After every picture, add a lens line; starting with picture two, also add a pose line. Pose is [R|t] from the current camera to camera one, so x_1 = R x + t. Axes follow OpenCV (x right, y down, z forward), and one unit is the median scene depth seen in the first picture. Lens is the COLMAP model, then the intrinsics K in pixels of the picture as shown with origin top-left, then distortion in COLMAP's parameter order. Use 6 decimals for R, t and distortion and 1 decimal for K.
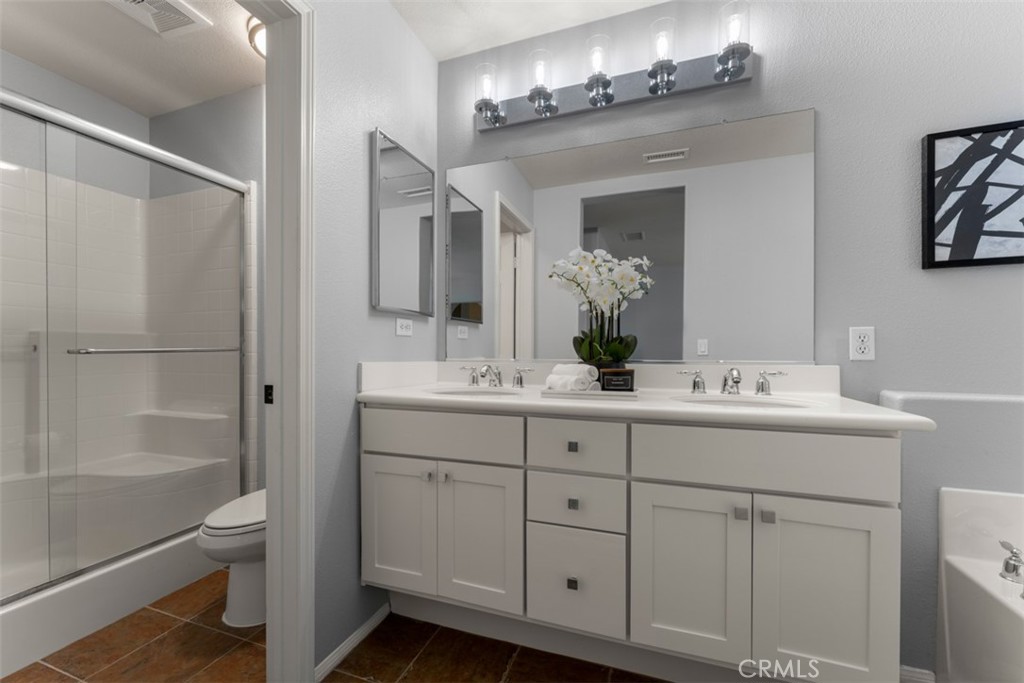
lens RADIAL K [[409.8, 0, 514.4], [0, 409.8, 348.6], [0, 0, 1]] dist [-0.008363, 0.001248]
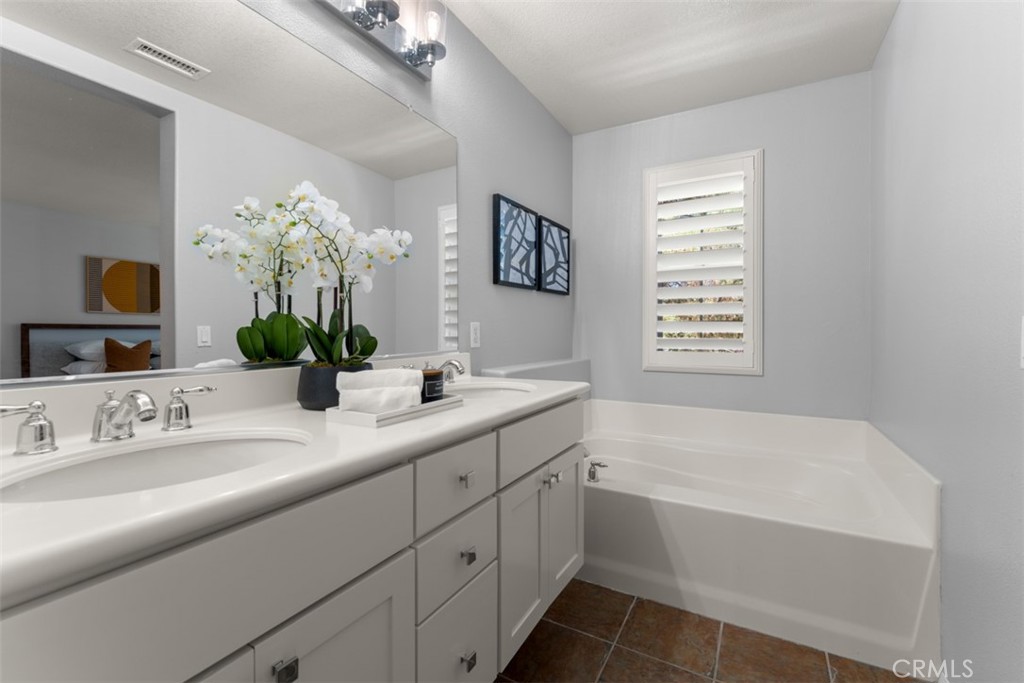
lens RADIAL K [[434.1, 0, 513.7], [0, 434.1, 332.2], [0, 0, 1]] dist [0.001664, 0.000104]
pose [[0.185539, -0.003040, 0.982632, -0.533589], [0.002129, 0.999994, 0.002691, -0.027227], [-0.982635, 0.001592, 0.185544, 0.657991]]
